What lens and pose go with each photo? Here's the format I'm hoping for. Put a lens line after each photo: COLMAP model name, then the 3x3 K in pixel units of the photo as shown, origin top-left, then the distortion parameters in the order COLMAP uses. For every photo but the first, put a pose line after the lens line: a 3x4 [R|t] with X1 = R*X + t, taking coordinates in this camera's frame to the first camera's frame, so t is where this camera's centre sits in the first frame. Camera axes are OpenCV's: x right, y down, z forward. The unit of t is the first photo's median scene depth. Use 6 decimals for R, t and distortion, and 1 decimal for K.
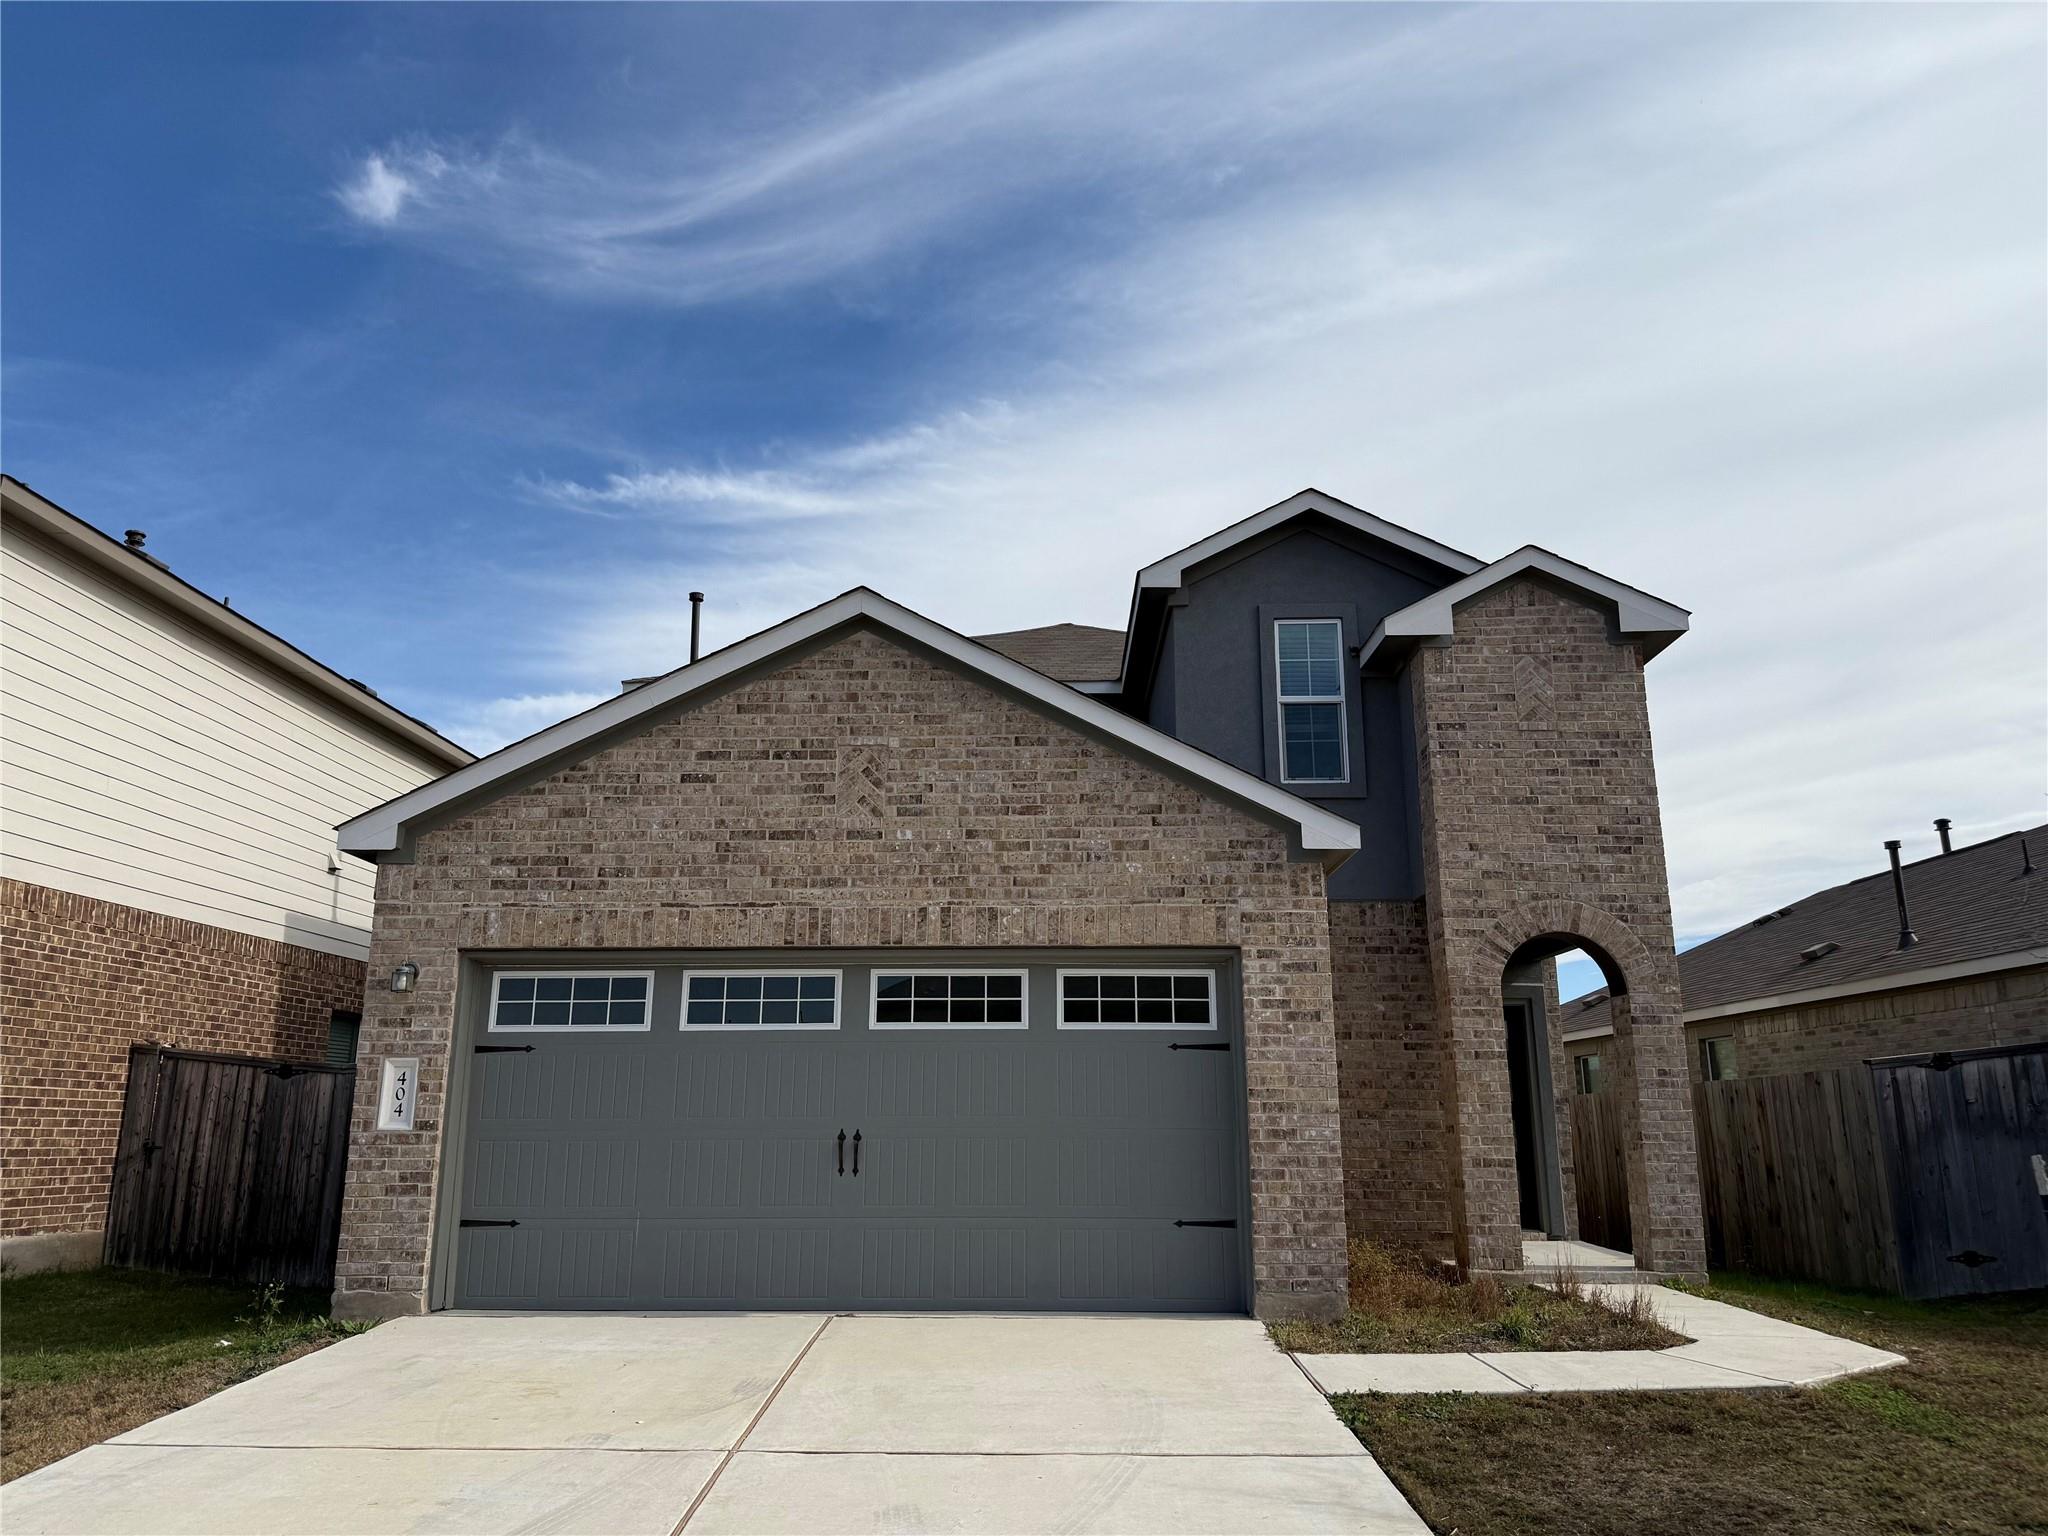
lens RADIAL K [[1480.2, 0, 1024.0], [0, 1480.2, 768.0], [0, 0, 1]] dist [0.096660, -0.151127]
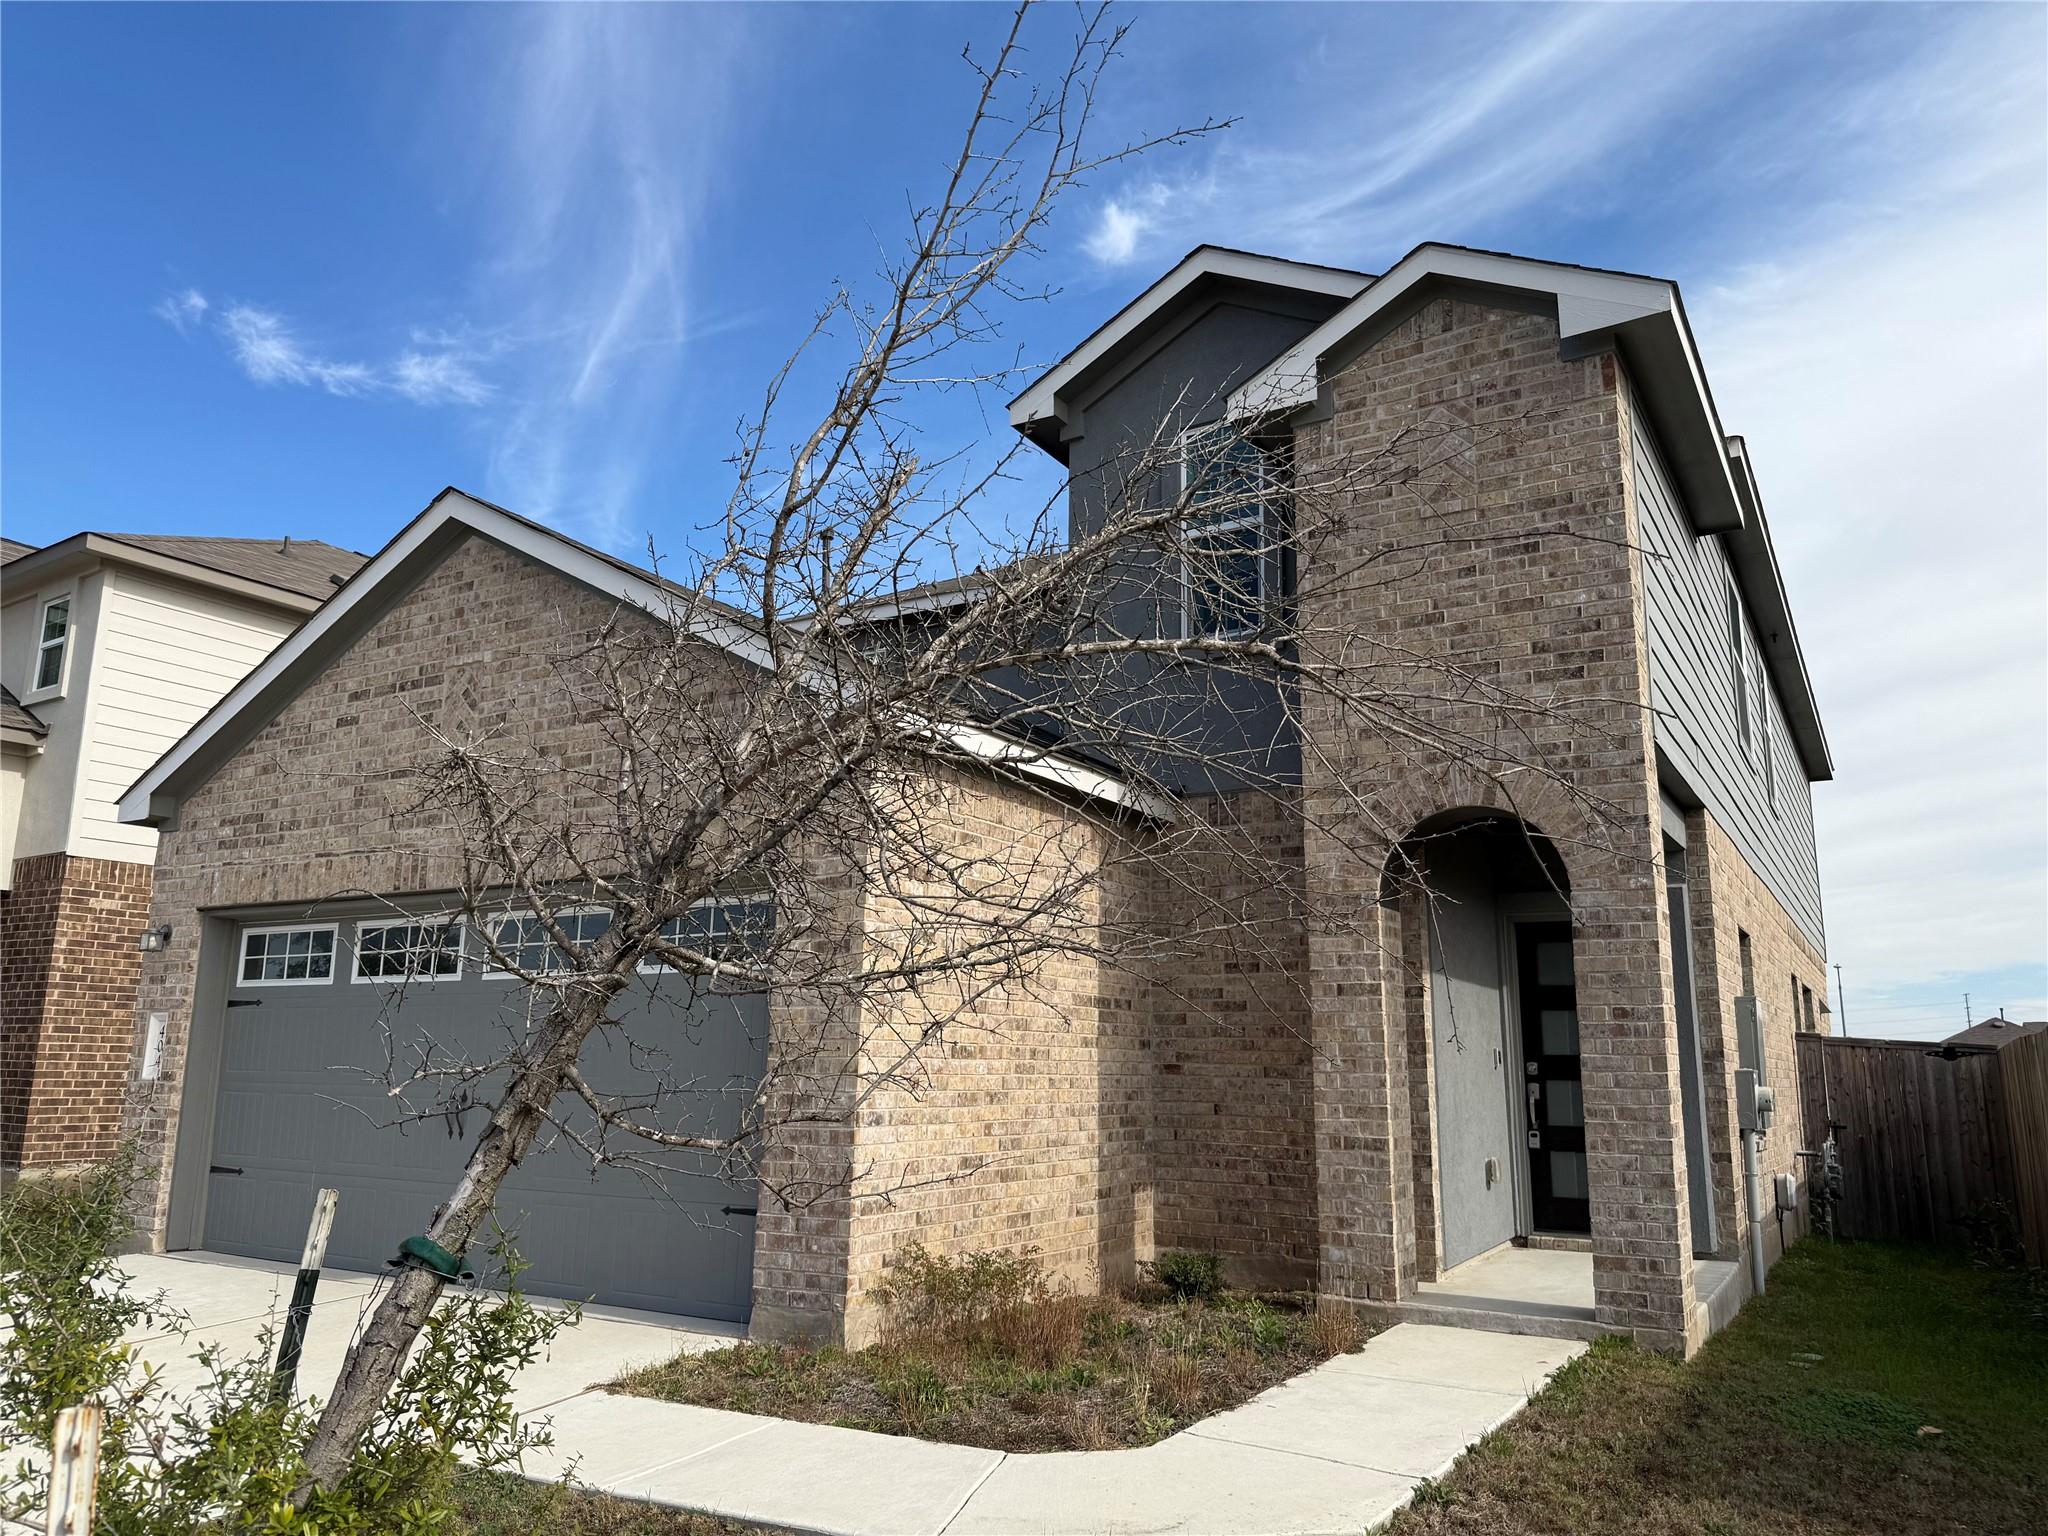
lens RADIAL K [[1401.4, 0, 1023.3], [0, 1401.4, 780.8], [0, 0, 1]] dist [0.075551, -0.119695]
pose [[0.863647, -0.088014, -0.496354, 0.526273], [0.112301, 0.993488, 0.019236, 0.066523], [0.491429, -0.072354, 0.867907, 0.370035]]
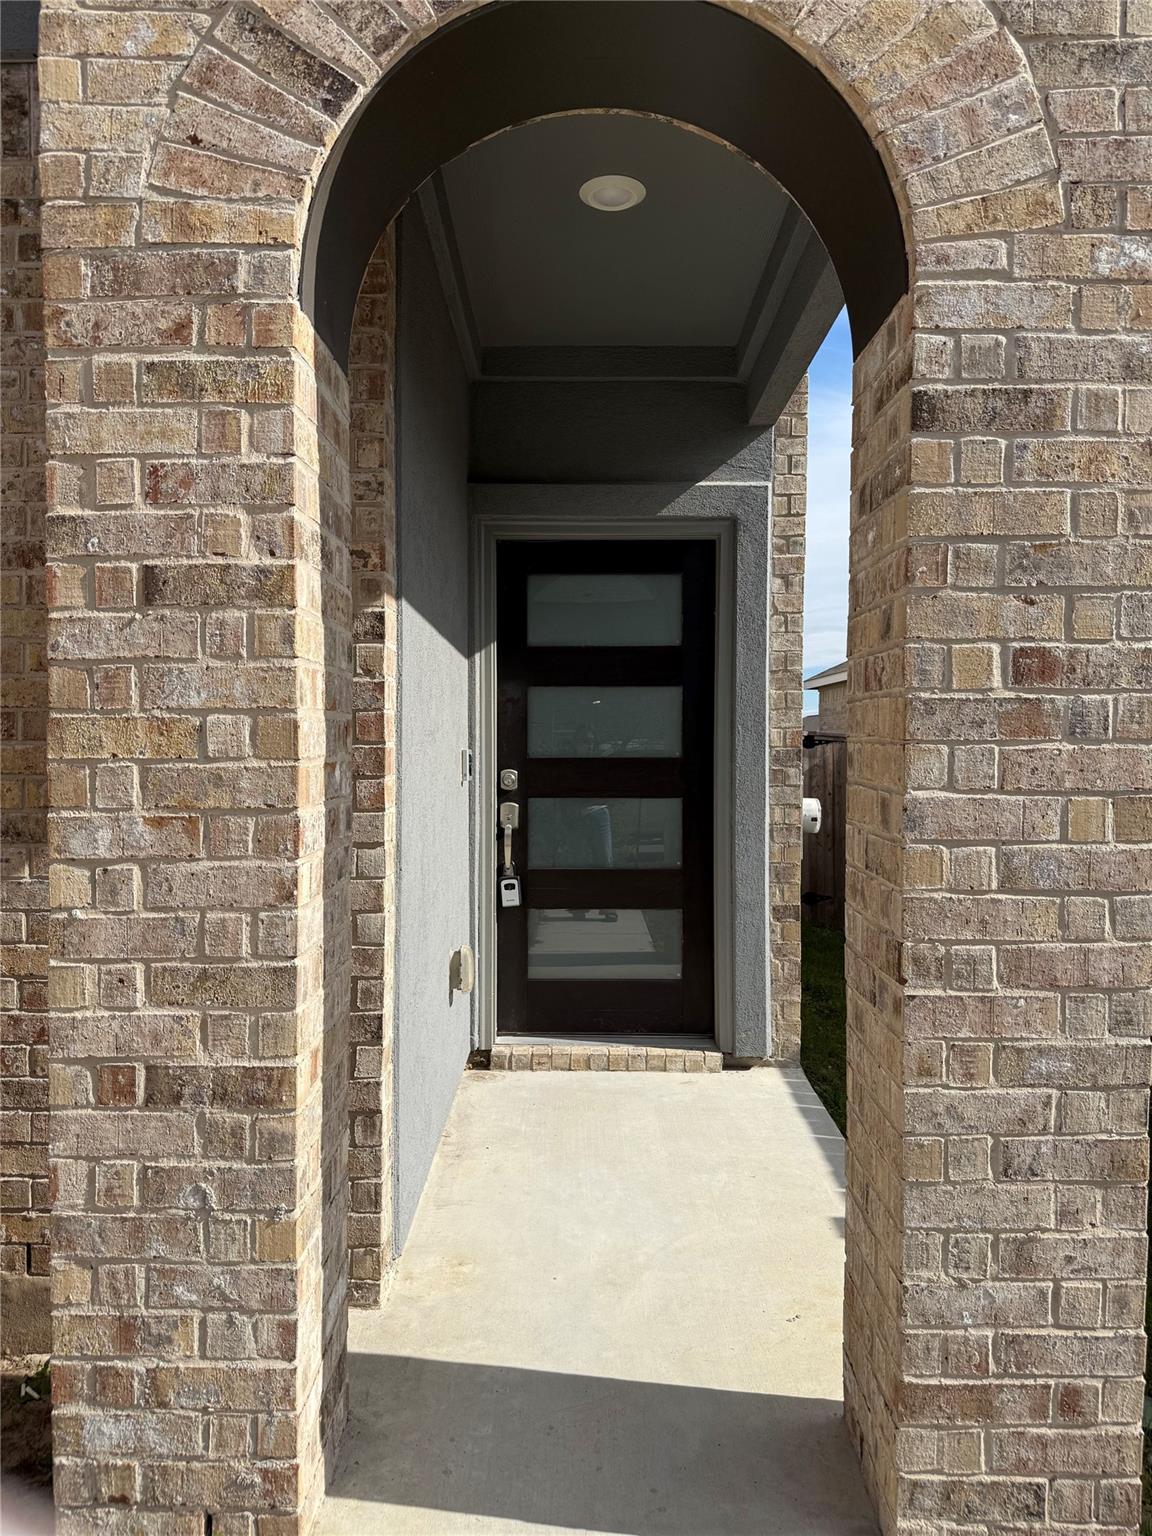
lens RADIAL K [[1110.2, 0, 579.1], [0, 1110.2, 753.4], [0, 0, 1]] dist [0.096660, -0.151127]
pose [[0.999985, 0.001516, 0.005307, 0.371300], [-0.002805, 0.967687, 0.252138, 0.180210], [-0.004753, -0.252149, 0.967677, 0.869396]]
